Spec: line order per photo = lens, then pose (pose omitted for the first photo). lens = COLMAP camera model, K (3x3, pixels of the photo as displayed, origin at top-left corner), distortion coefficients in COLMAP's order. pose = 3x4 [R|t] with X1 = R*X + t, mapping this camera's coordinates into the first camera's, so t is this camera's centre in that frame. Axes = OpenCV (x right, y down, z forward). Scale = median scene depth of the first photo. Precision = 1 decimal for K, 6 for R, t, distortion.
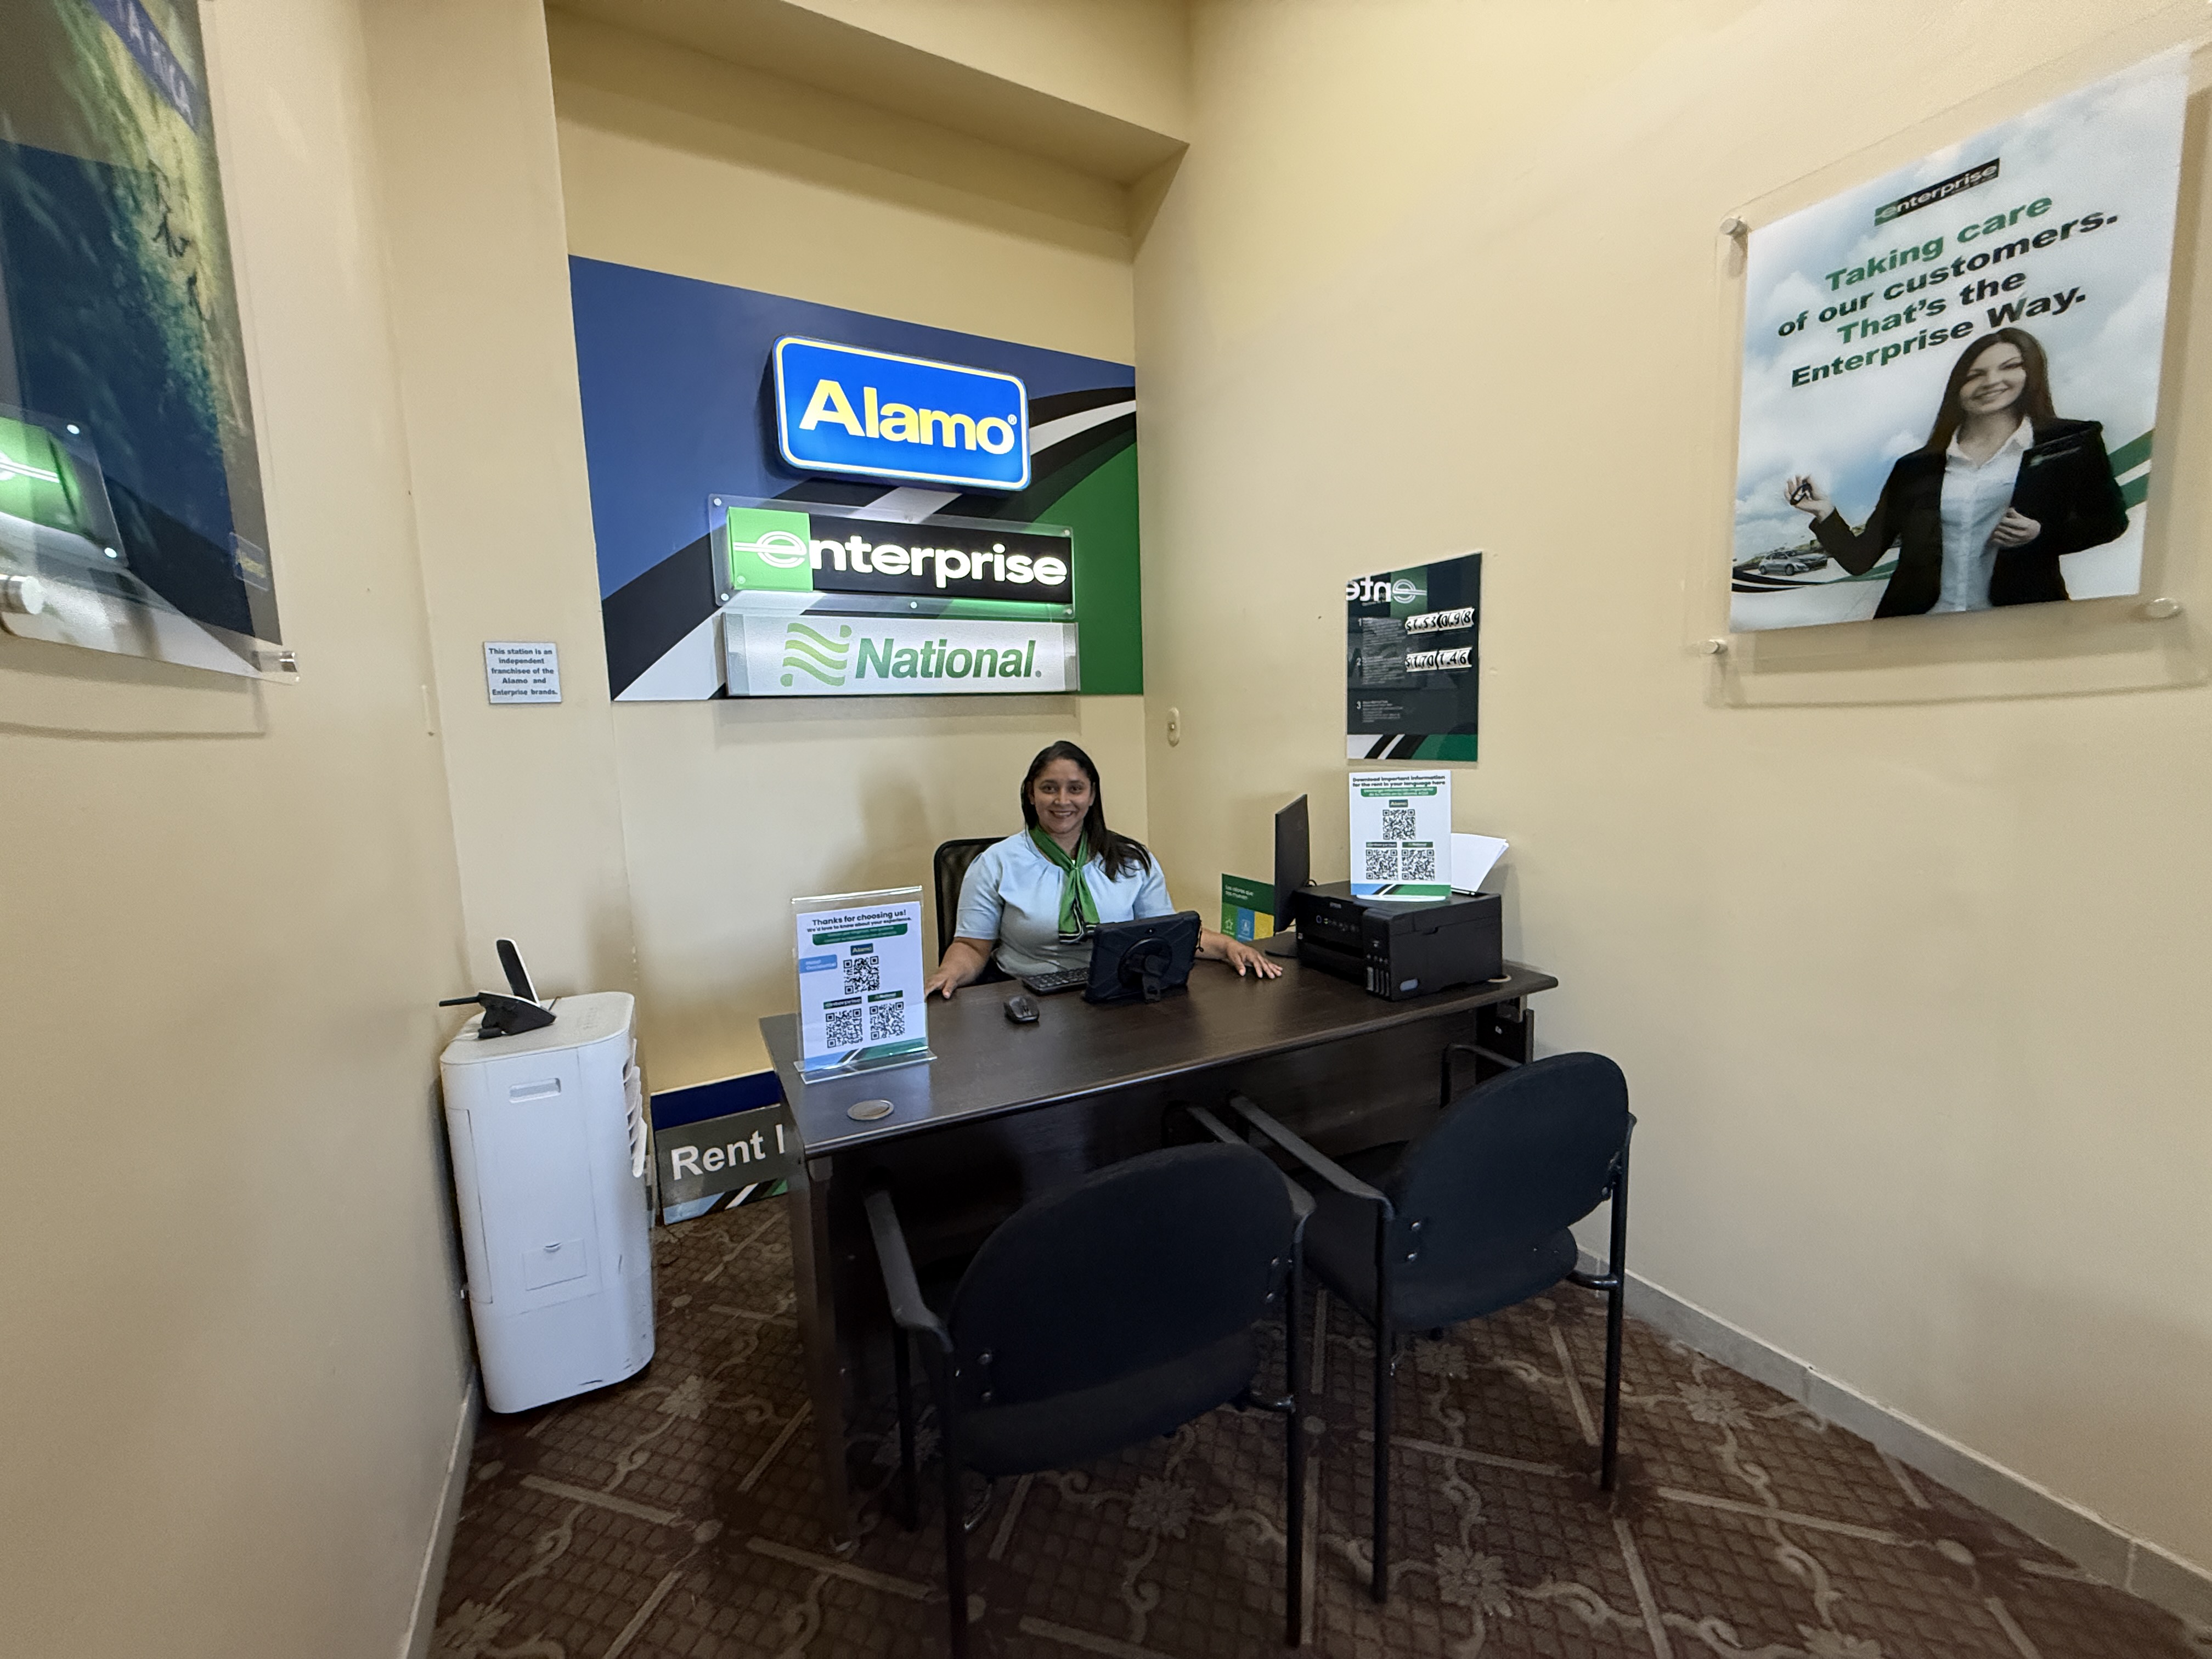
lens RADIAL K [[886.3, 0, 1102.9], [0, 886.3, 823.3], [0, 0, 1]] dist [-0.000512, -0.000305]
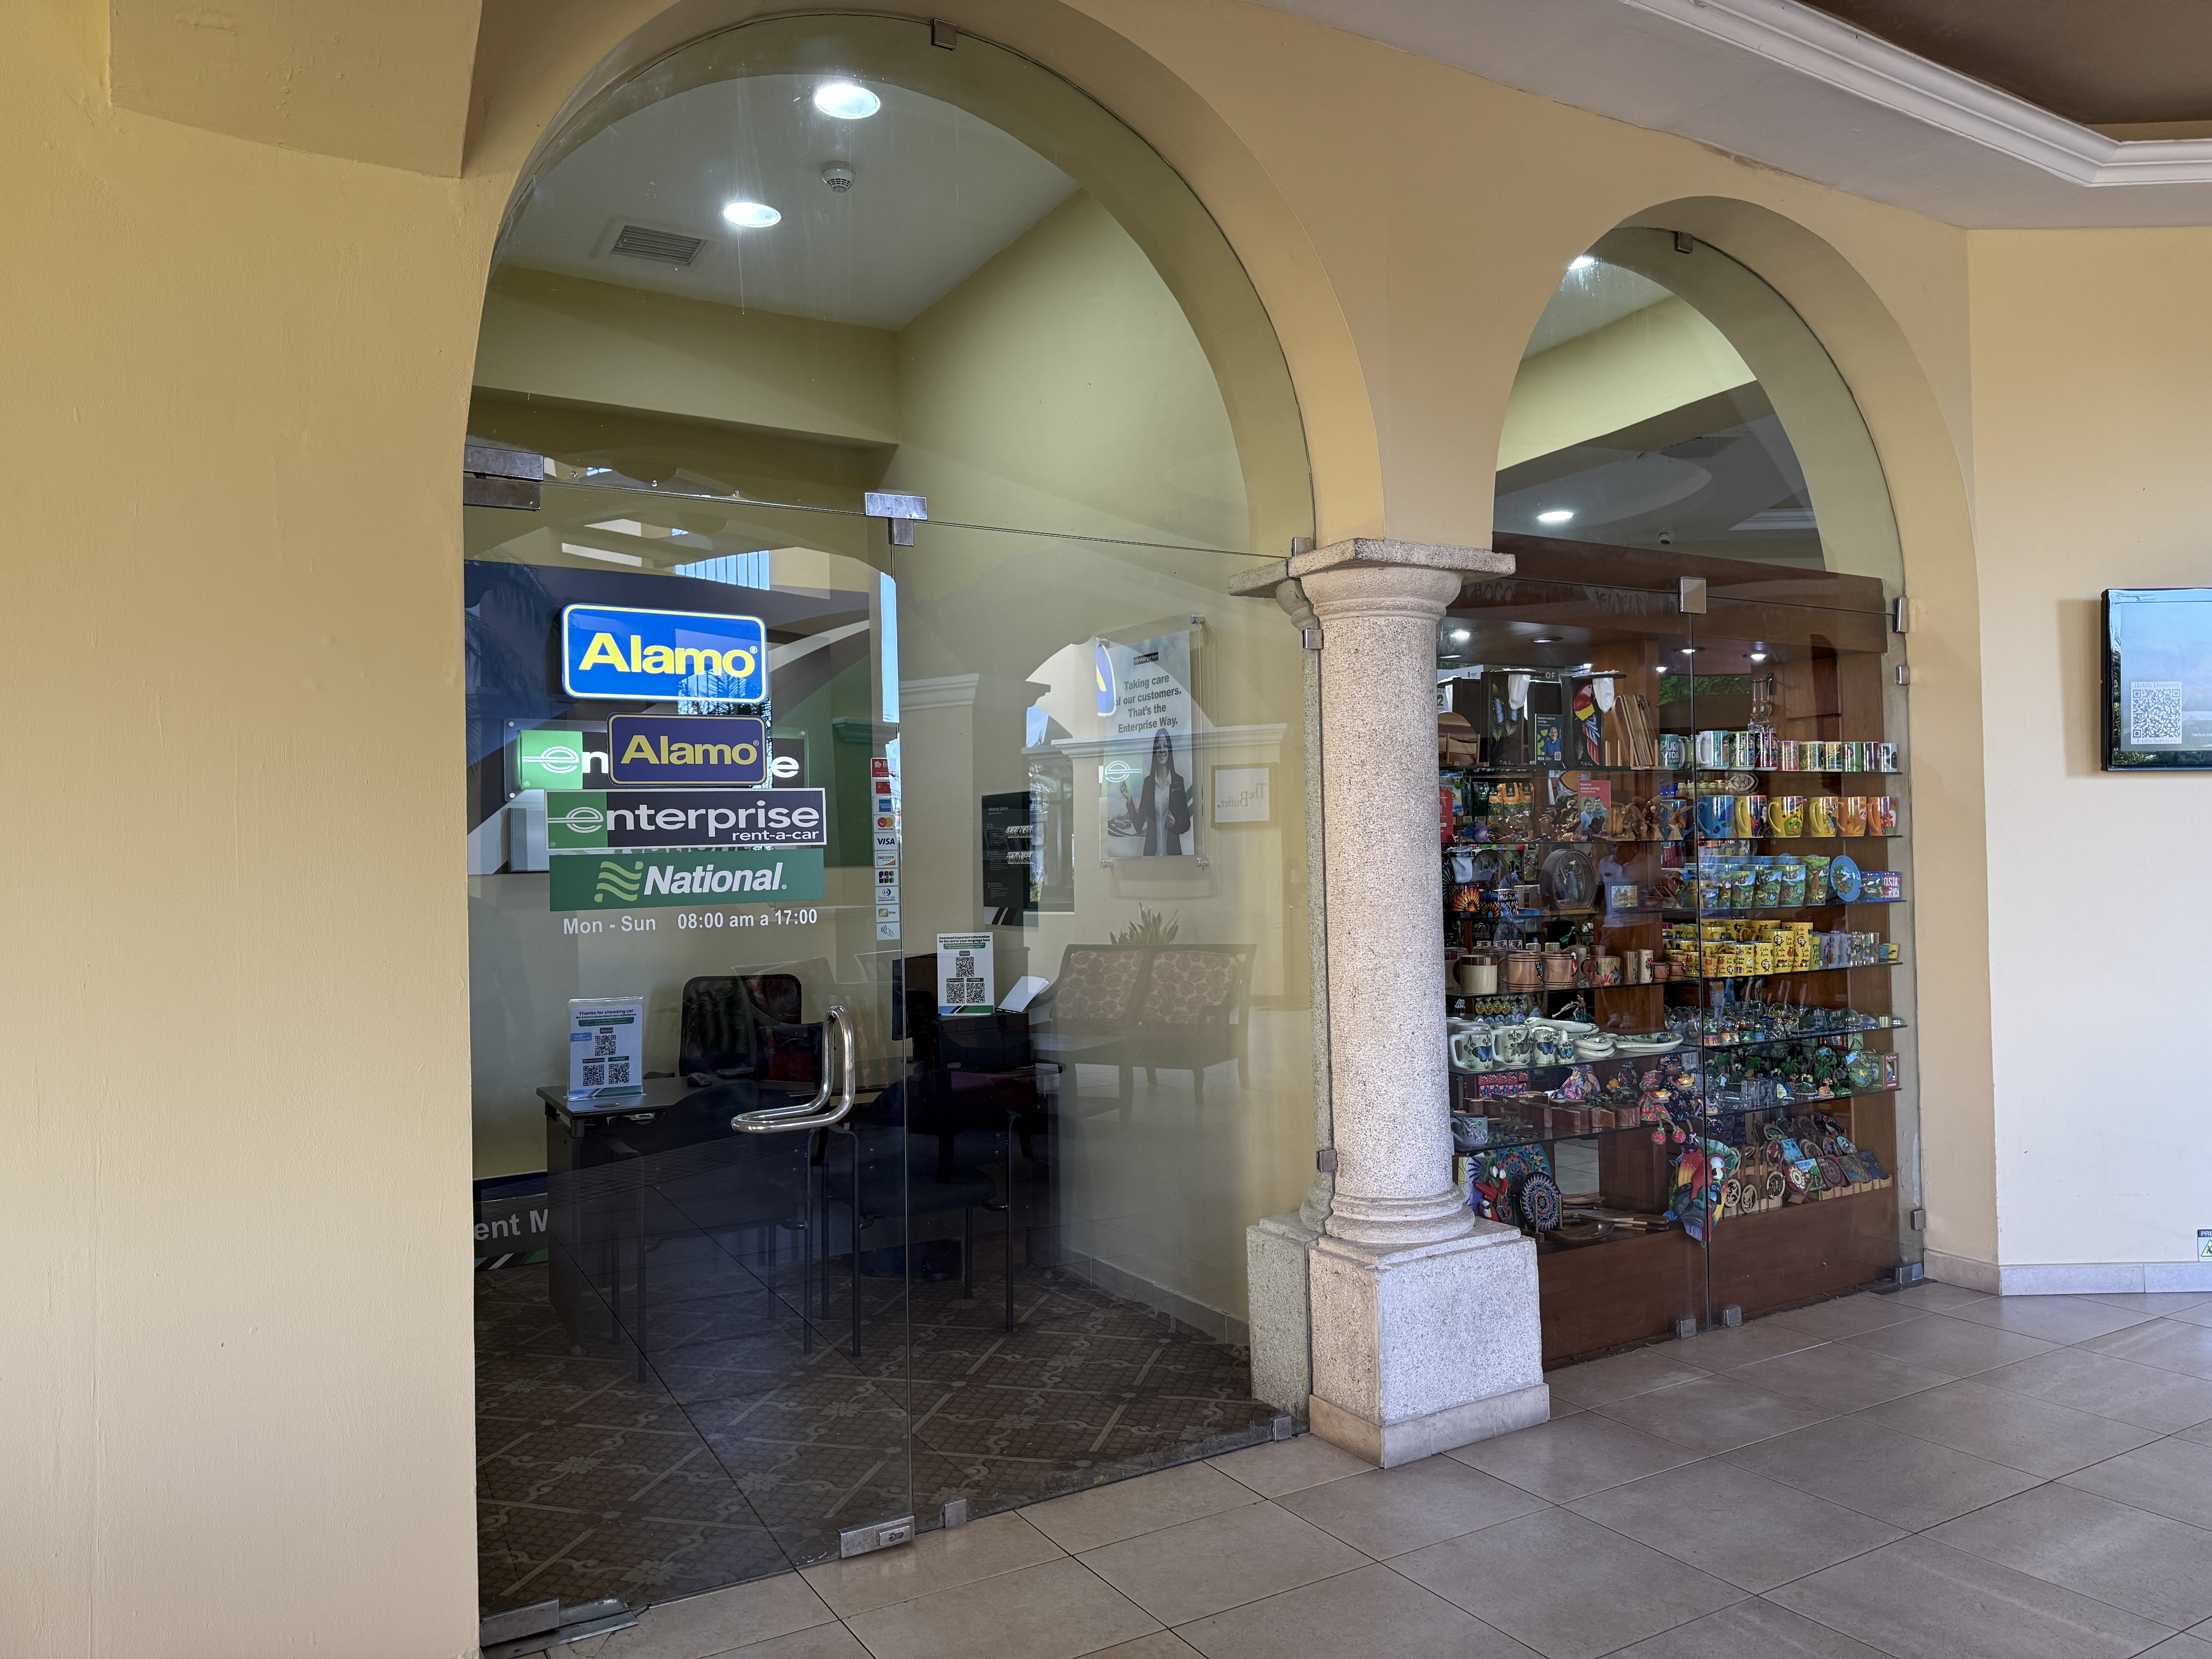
lens RADIAL K [[1543.5, 0, 1118.2], [0, 1543.5, 831.3], [0, 0, 1]] dist [0.163349, -0.330114]
pose [[0.999276, 0.011555, 0.036249, 0.365377], [-0.006799, 0.991663, -0.128680, 0.082501], [-0.037434, 0.128341, 0.991023, -1.267505]]
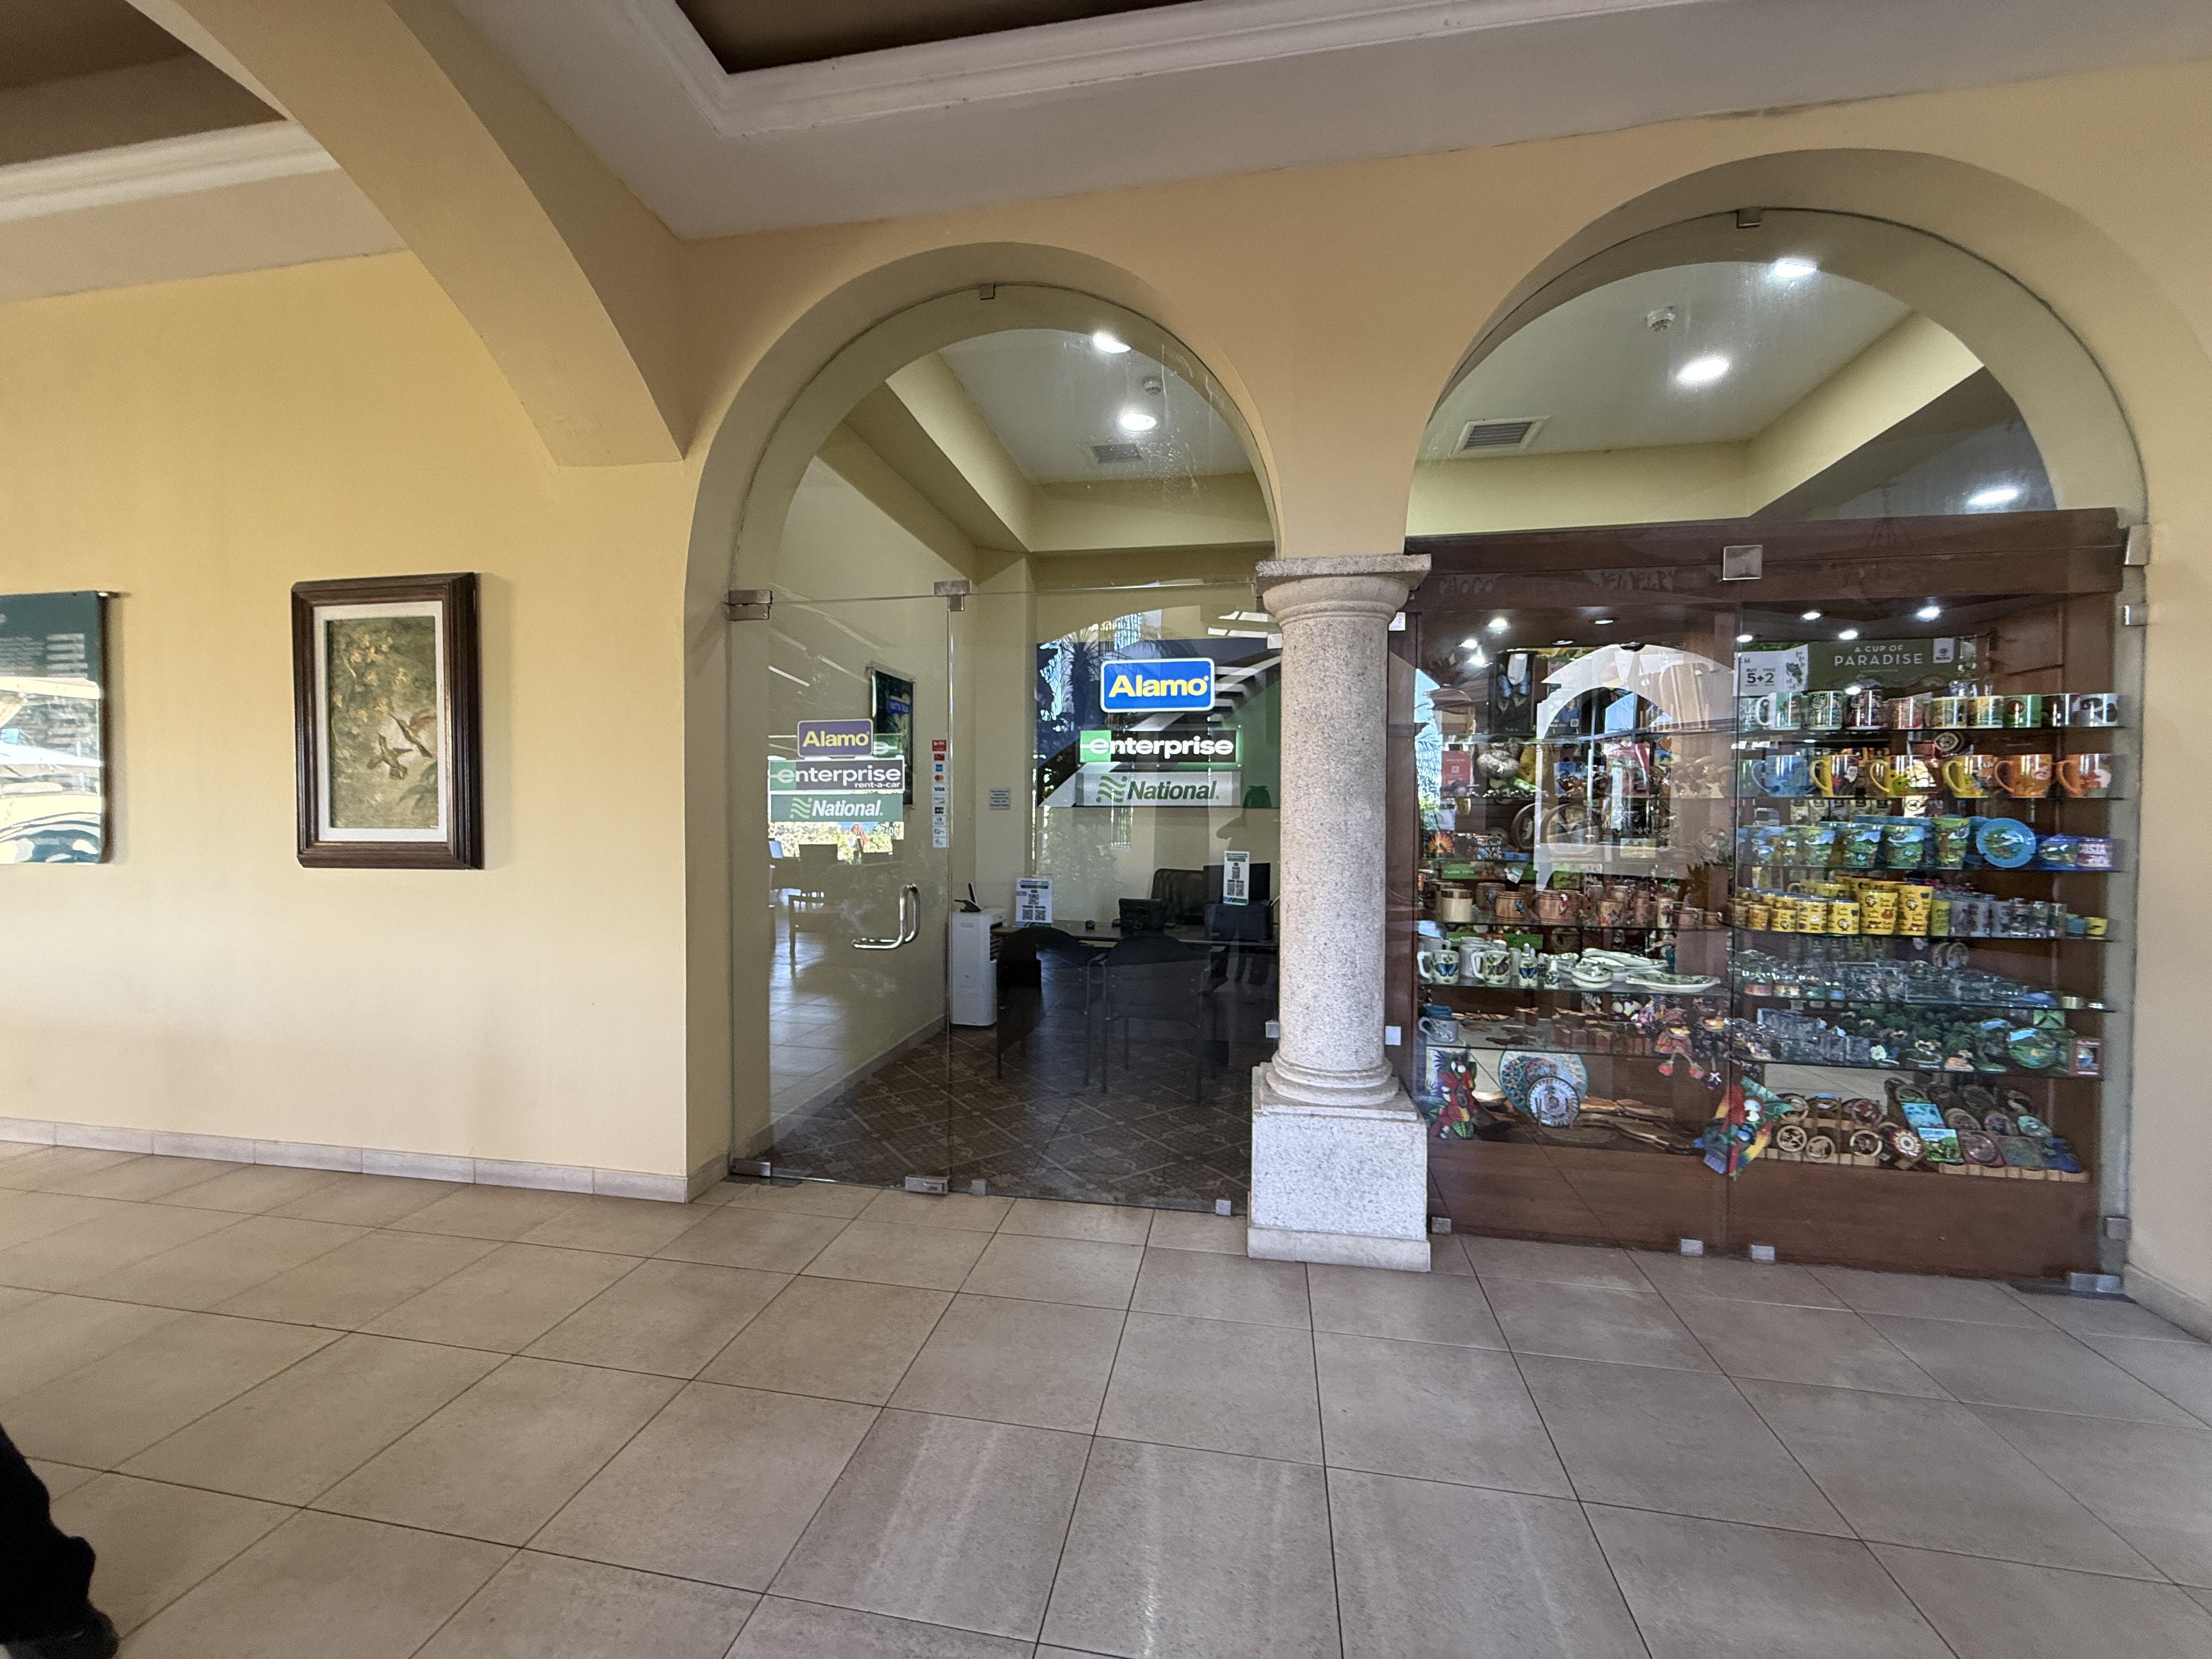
lens RADIAL K [[886.3, 0, 1102.9], [0, 886.3, 823.3], [0, 0, 1]] dist [-0.000512, -0.000305]
pose [[0.776701, 0.045036, -0.628258, 1.143794], [-0.098091, 0.993920, -0.050020, 0.016768], [0.622185, 0.100477, 0.776396, -0.821895]]
